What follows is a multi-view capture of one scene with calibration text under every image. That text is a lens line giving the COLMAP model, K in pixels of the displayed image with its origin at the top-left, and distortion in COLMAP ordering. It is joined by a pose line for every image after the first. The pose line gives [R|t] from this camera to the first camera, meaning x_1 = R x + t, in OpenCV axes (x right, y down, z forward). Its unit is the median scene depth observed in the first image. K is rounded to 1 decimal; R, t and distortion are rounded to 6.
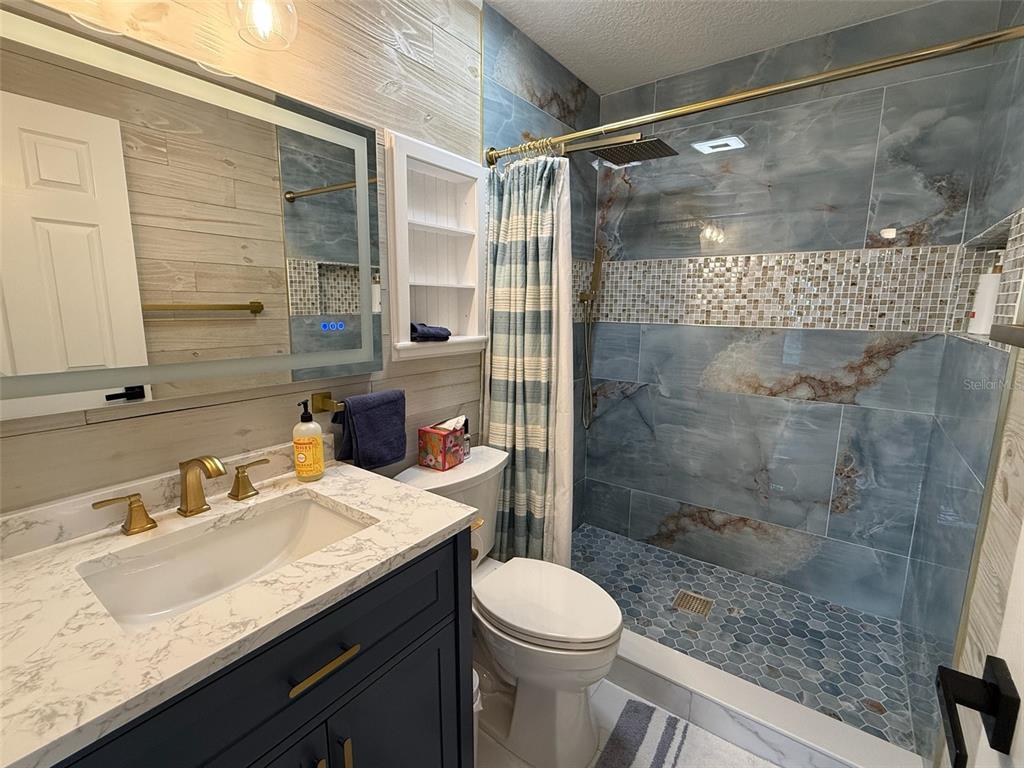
lens RADIAL K [[467.0, 0, 509.4], [0, 467.0, 384.4], [0, 0, 1]] dist [-0.000417, 0.000444]
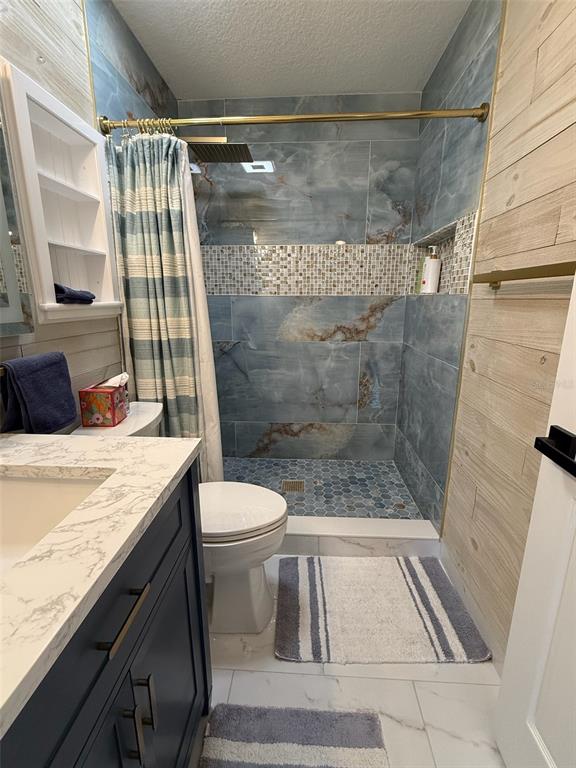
lens RADIAL K [[350.2, 0, 288.0], [0, 350.2, 384.0], [0, 0, 1]] dist [-0.000417, 0.000444]
pose [[0.836782, -0.138653, 0.529689, -0.192823], [0.099007, 0.989775, 0.102680, 0.042464], [-0.538510, -0.033478, 0.841954, 0.106295]]
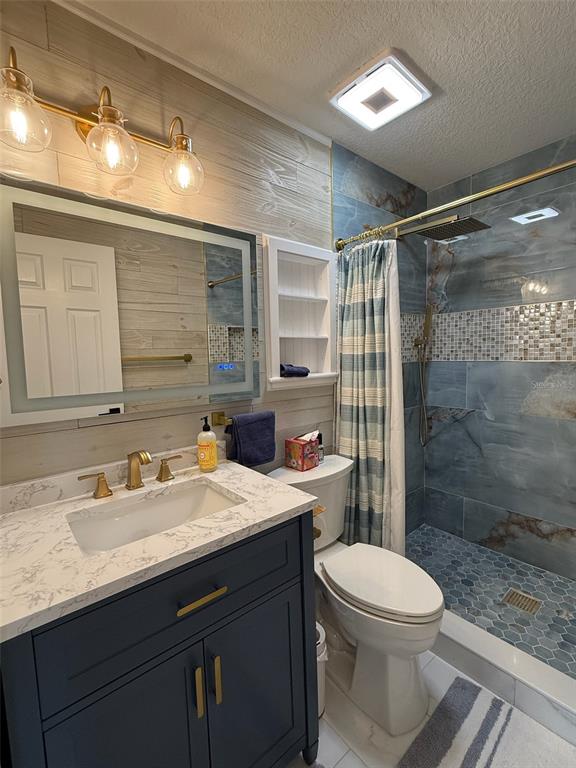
lens RADIAL K [[350.2, 0, 288.0], [0, 350.2, 384.0], [0, 0, 1]] dist [-0.000417, 0.000444]
pose [[0.971391, -0.012564, -0.237153, 0.055614], [-0.007344, 0.996533, -0.082875, 0.014775], [0.237372, 0.082246, 0.967931, -0.015464]]
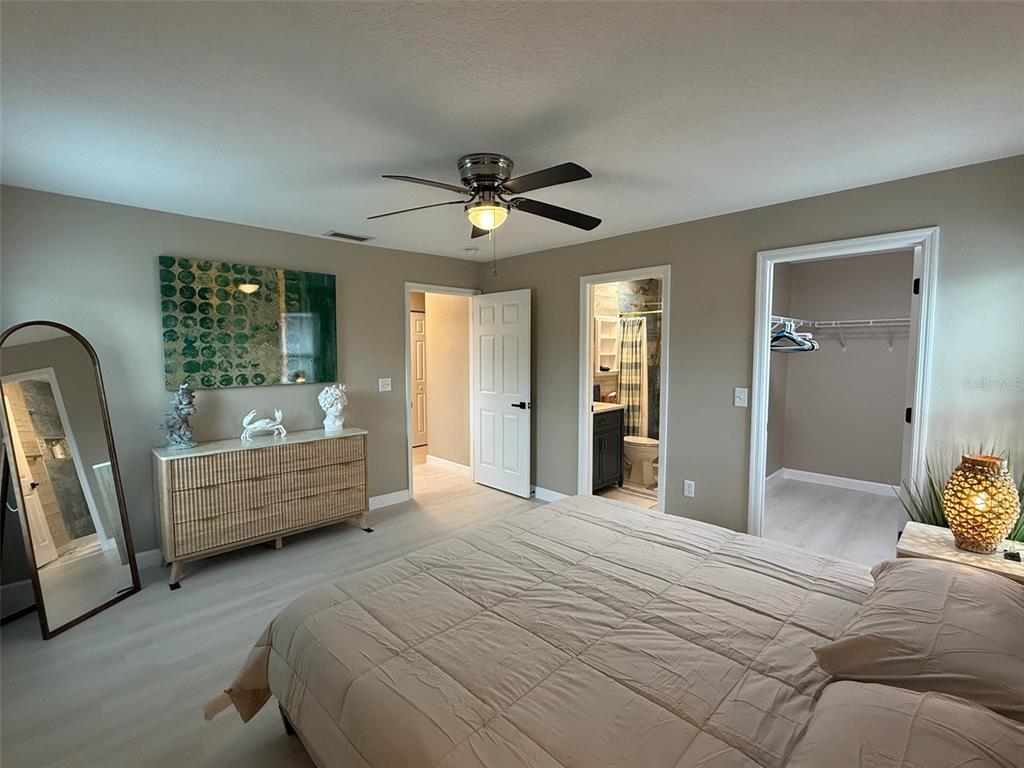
lens RADIAL K [[467.0, 0, 509.4], [0, 467.0, 384.4], [0, 0, 1]] dist [-0.000417, 0.000444]
pose [[0.985919, 0.003076, -0.167193, -0.262323], [-0.018233, 0.995847, -0.089195, 0.298860], [0.166224, 0.090988, 0.981881, -2.284907]]
